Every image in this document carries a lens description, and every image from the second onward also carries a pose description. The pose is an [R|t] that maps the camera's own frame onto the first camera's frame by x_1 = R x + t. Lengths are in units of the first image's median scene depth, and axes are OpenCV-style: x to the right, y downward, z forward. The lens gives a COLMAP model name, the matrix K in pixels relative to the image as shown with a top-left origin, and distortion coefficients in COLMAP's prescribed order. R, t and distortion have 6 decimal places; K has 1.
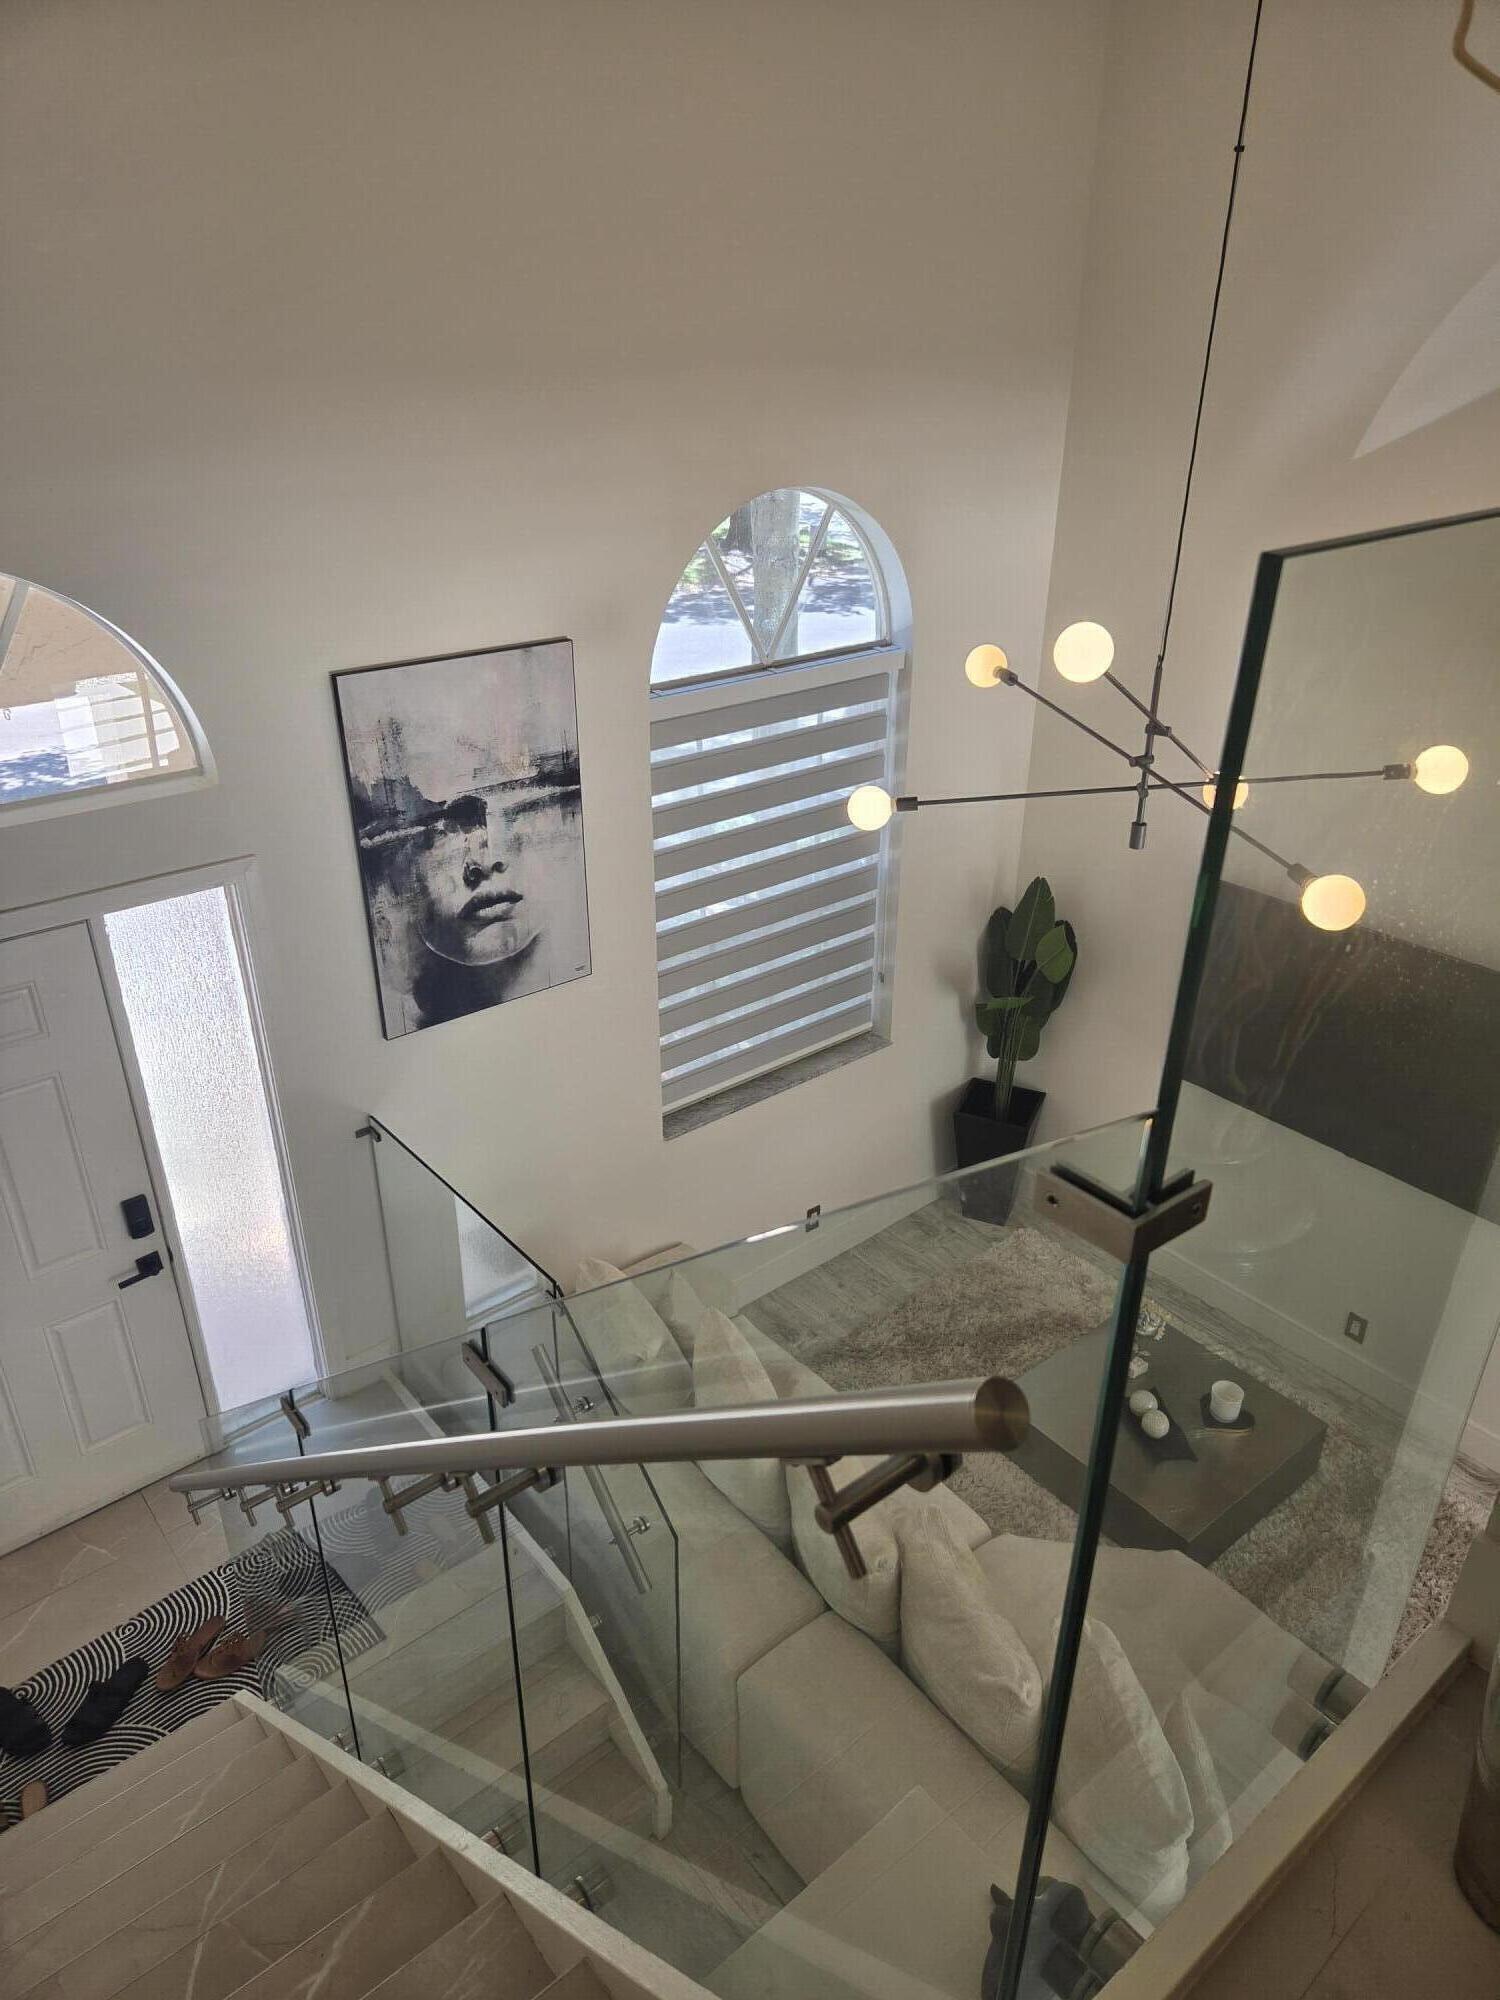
lens RADIAL K [[1353.5, 0, 744.0], [0, 1353.5, 1034.8], [0, 0, 1]] dist [0.074592, -0.057977]
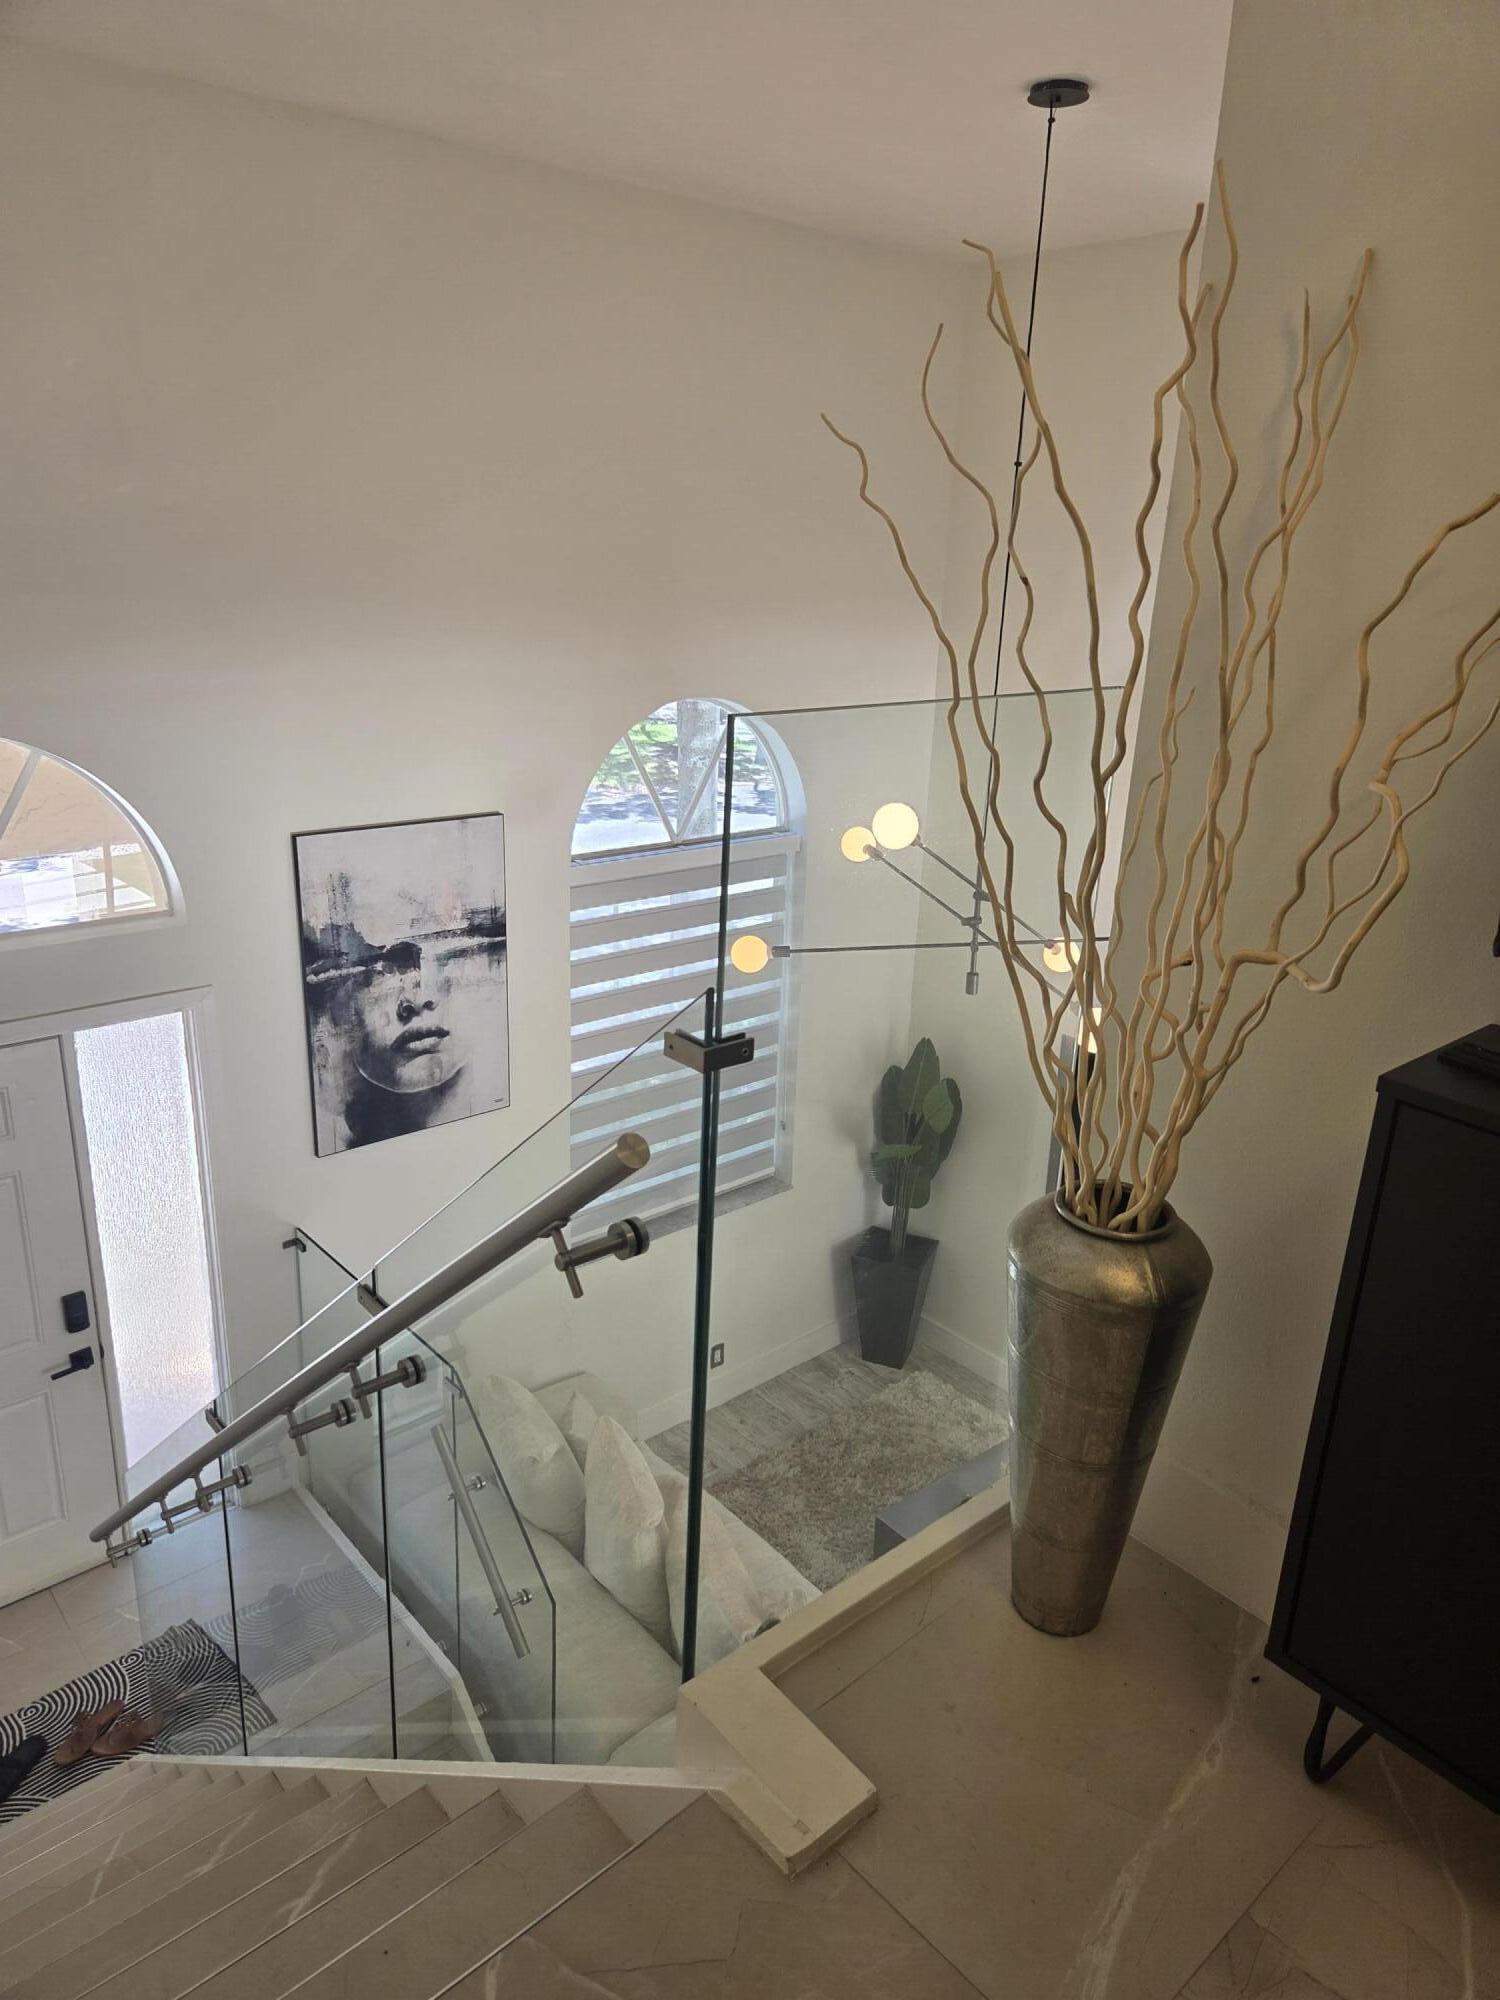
lens RADIAL K [[1352.3, 0, 750.0], [0, 1352.3, 1000.0], [0, 0, 1]] dist [0.059673, -0.047447]
pose [[0.998853, 0.022115, 0.042468, 0.038405], [-0.014836, 0.986242, -0.164639, 0.054577], [-0.045525, 0.163820, 0.985439, -0.127141]]
